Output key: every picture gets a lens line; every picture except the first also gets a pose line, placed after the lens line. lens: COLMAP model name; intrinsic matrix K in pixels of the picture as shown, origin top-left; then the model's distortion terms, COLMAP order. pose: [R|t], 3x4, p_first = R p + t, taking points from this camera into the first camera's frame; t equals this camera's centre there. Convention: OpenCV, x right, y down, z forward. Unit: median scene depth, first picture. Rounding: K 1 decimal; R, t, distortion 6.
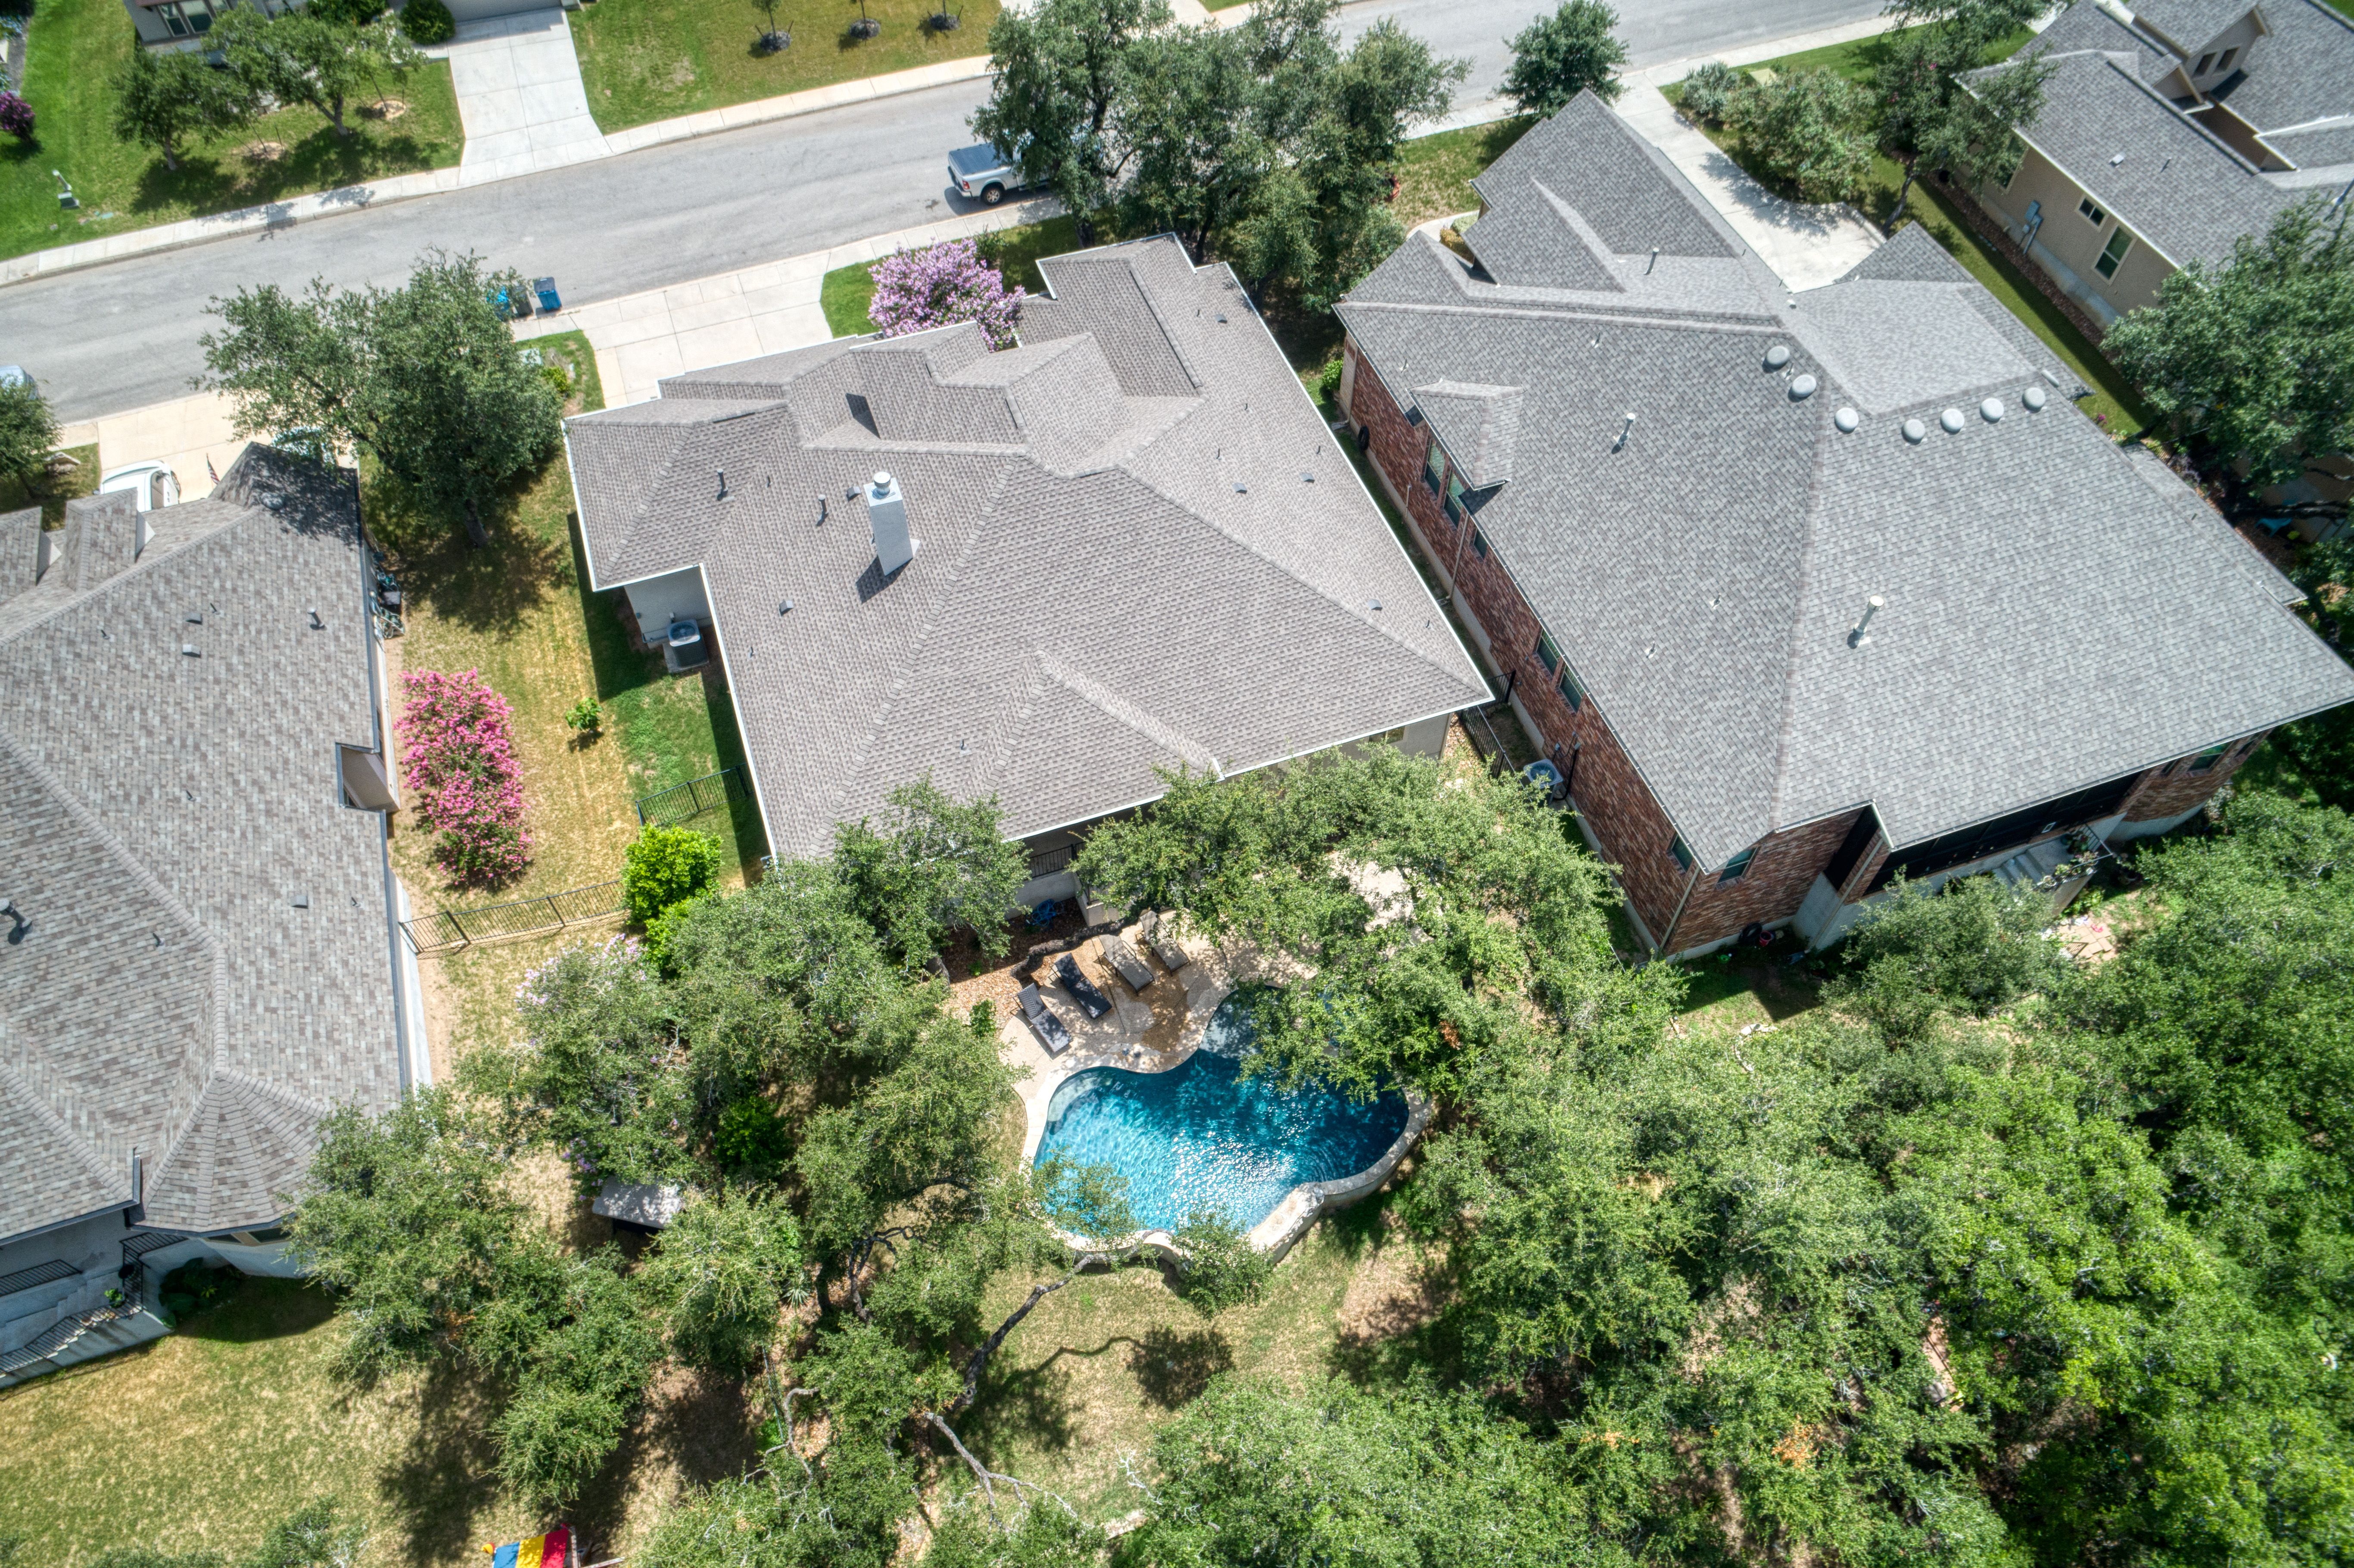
lens RADIAL K [[1577.9, 0, 1177.0], [0, 1577.9, 784.0], [0, 0, 1]] dist [-0.000992, 0.007482]
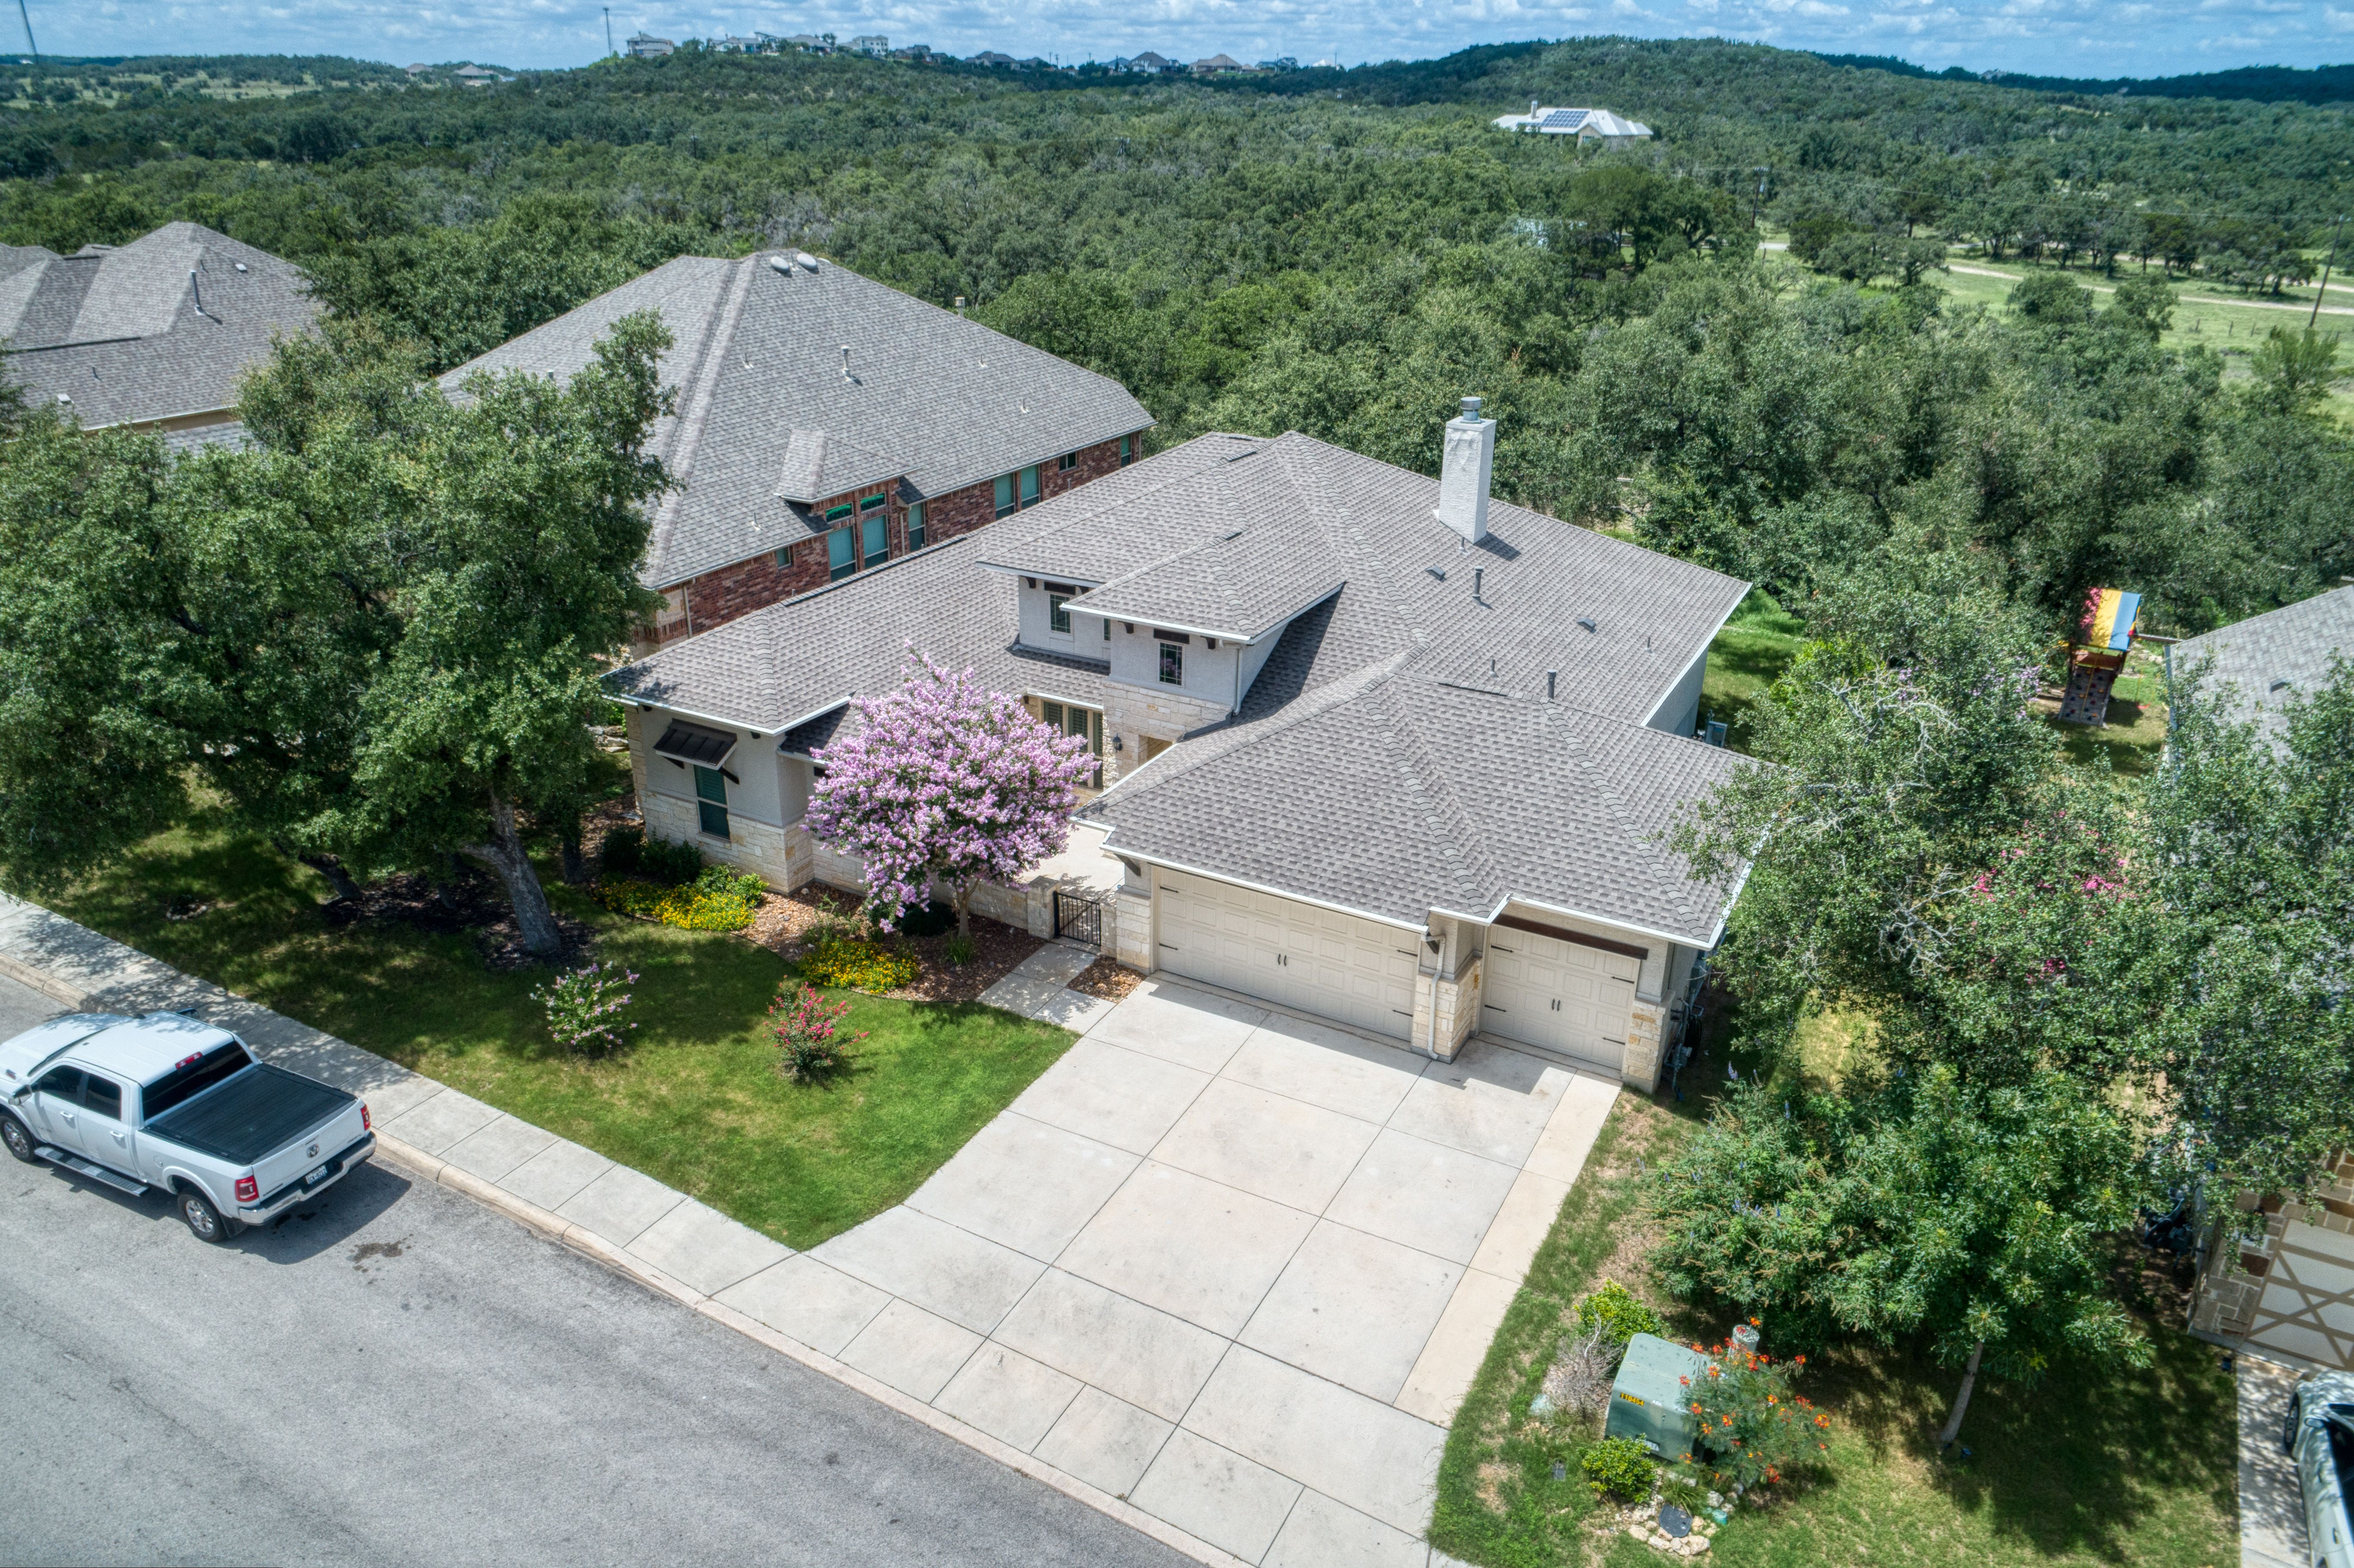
lens RADIAL K [[1577.9, 0, 1177.0], [0, 1577.9, 784.0], [0, 0, 1]] dist [-0.000992, 0.007482]
pose [[-0.664148, -0.312184, 0.679300, -0.548308], [0.596213, 0.327022, 0.733203, -0.636458], [-0.451040, 0.891963, -0.031063, 0.973957]]
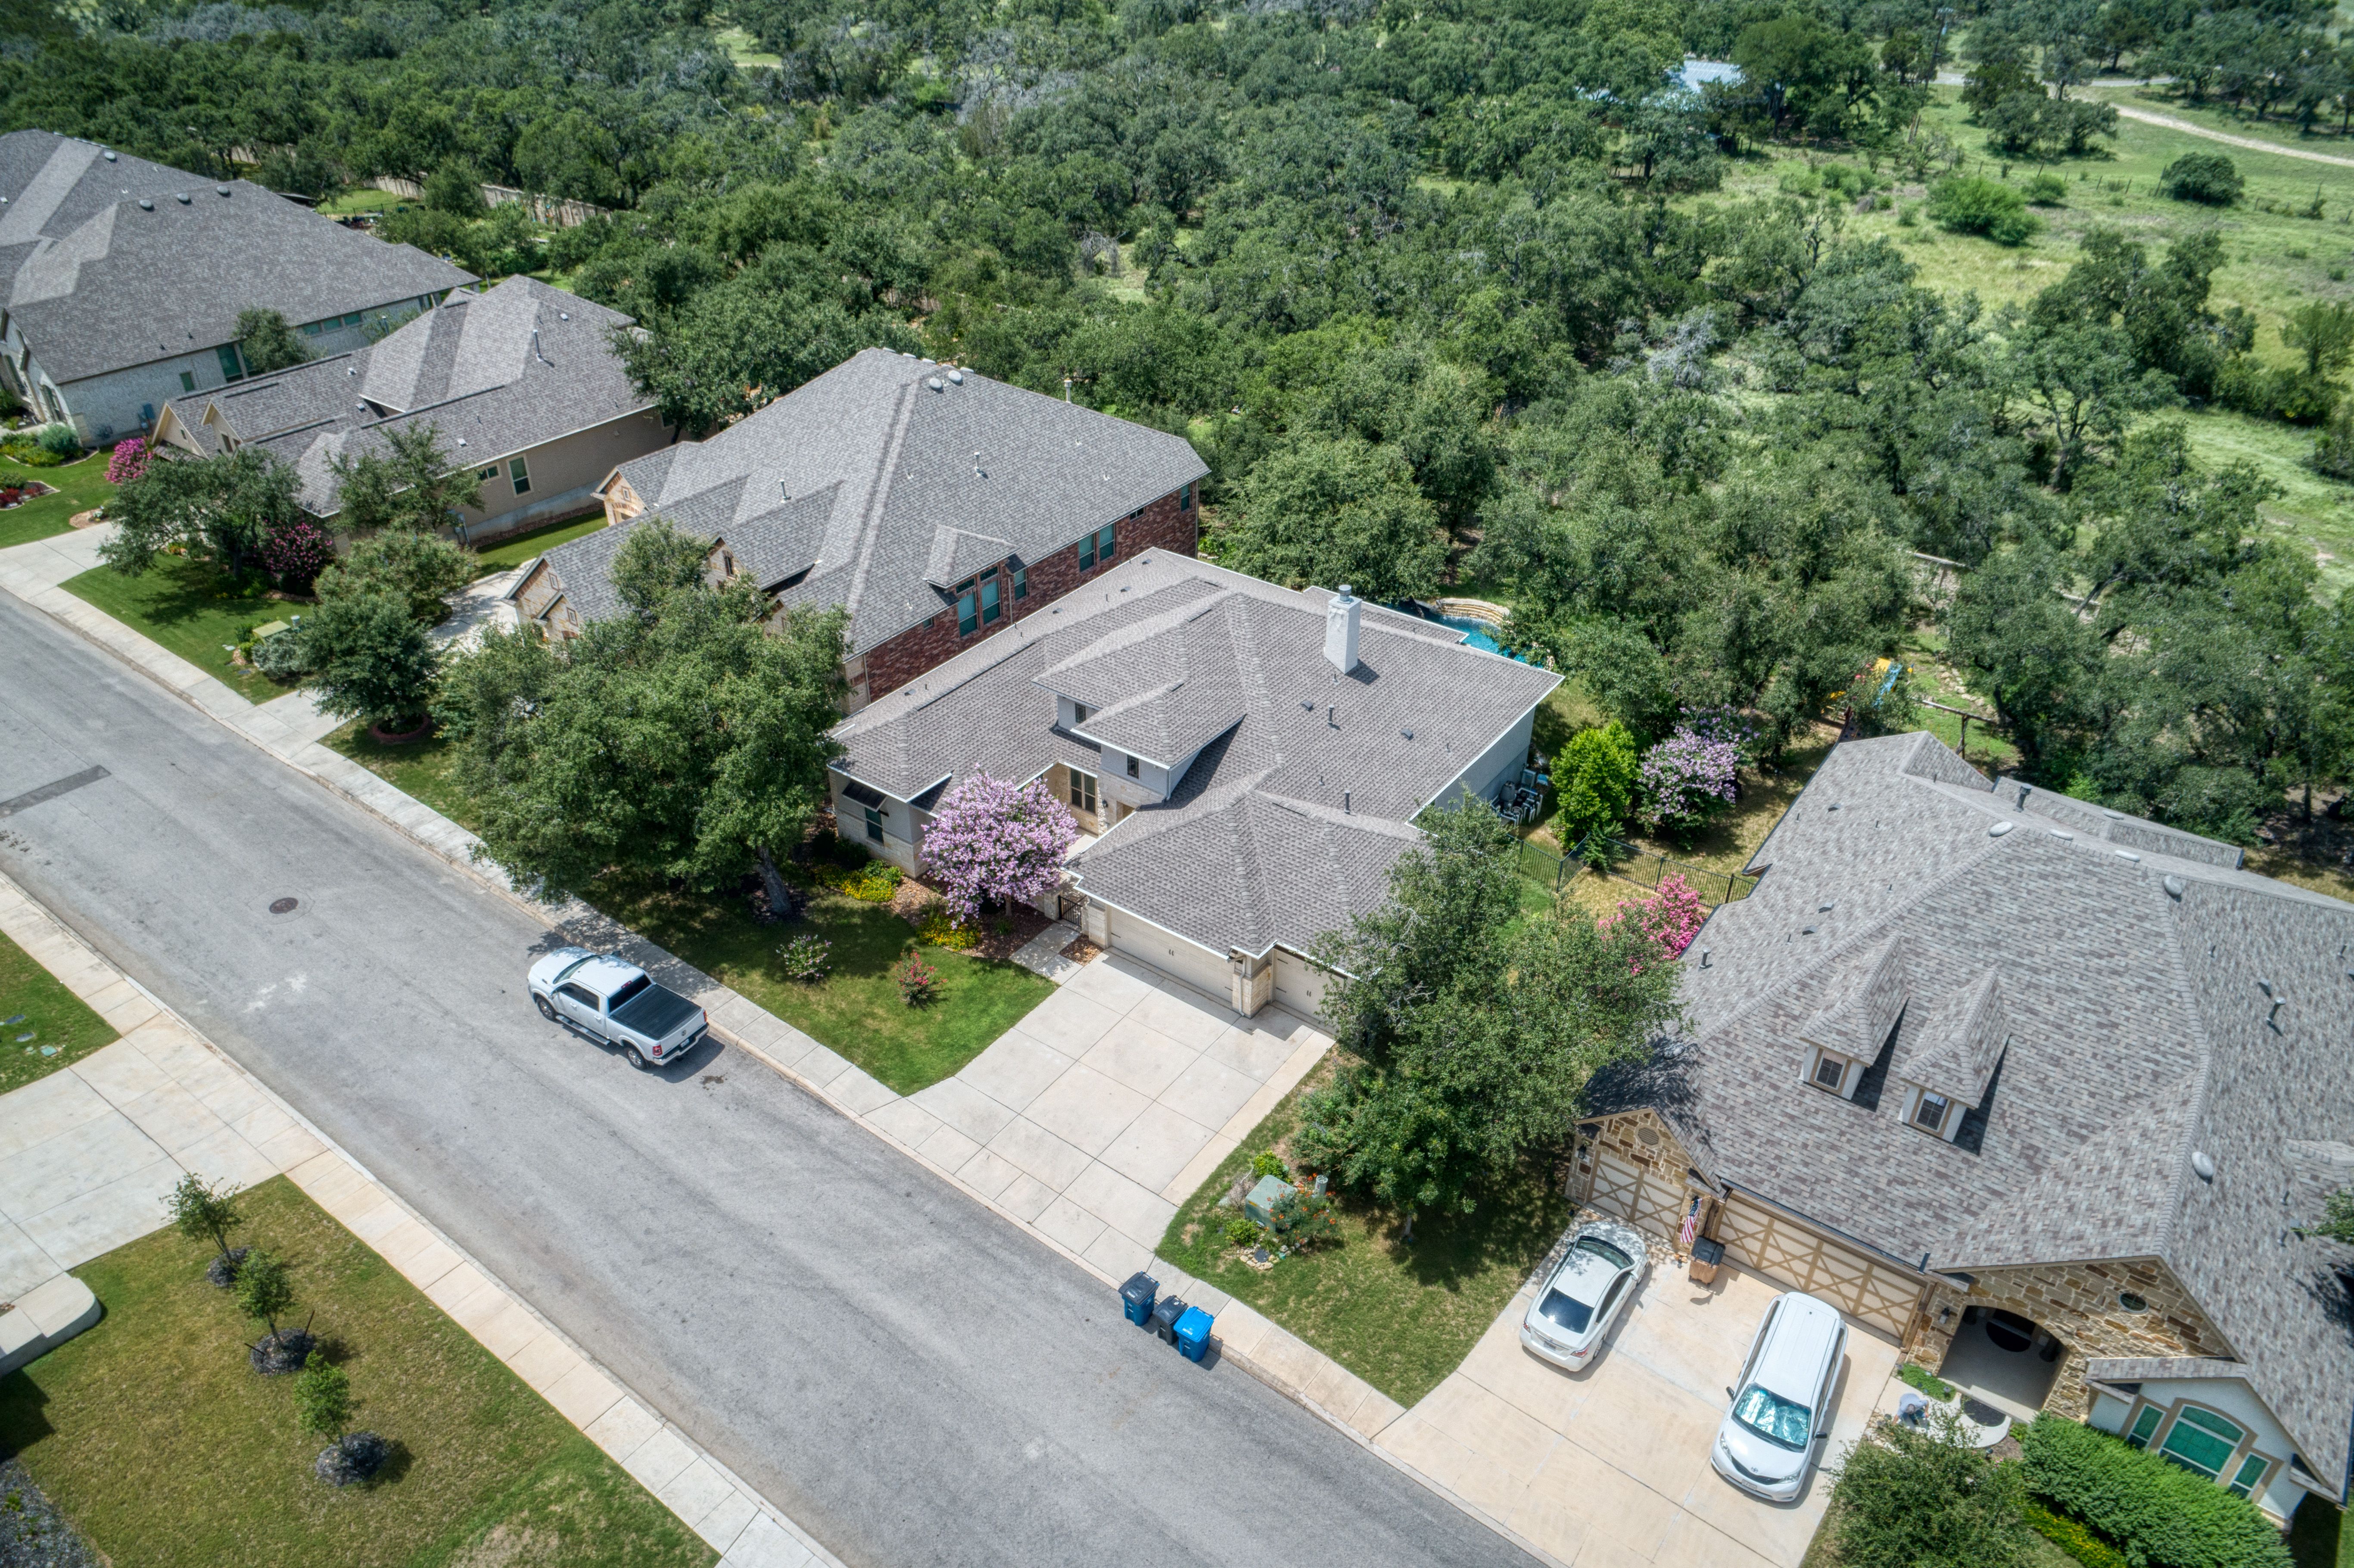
lens RADIAL K [[1577.9, 0, 1177.0], [0, 1577.9, 784.0], [0, 0, 1]] dist [-0.000992, 0.007482]
pose [[-0.559986, -0.460310, 0.688862, -0.839188], [0.666299, 0.243945, 0.704653, -0.901814], [-0.492403, 0.853584, 0.170098, 0.749875]]
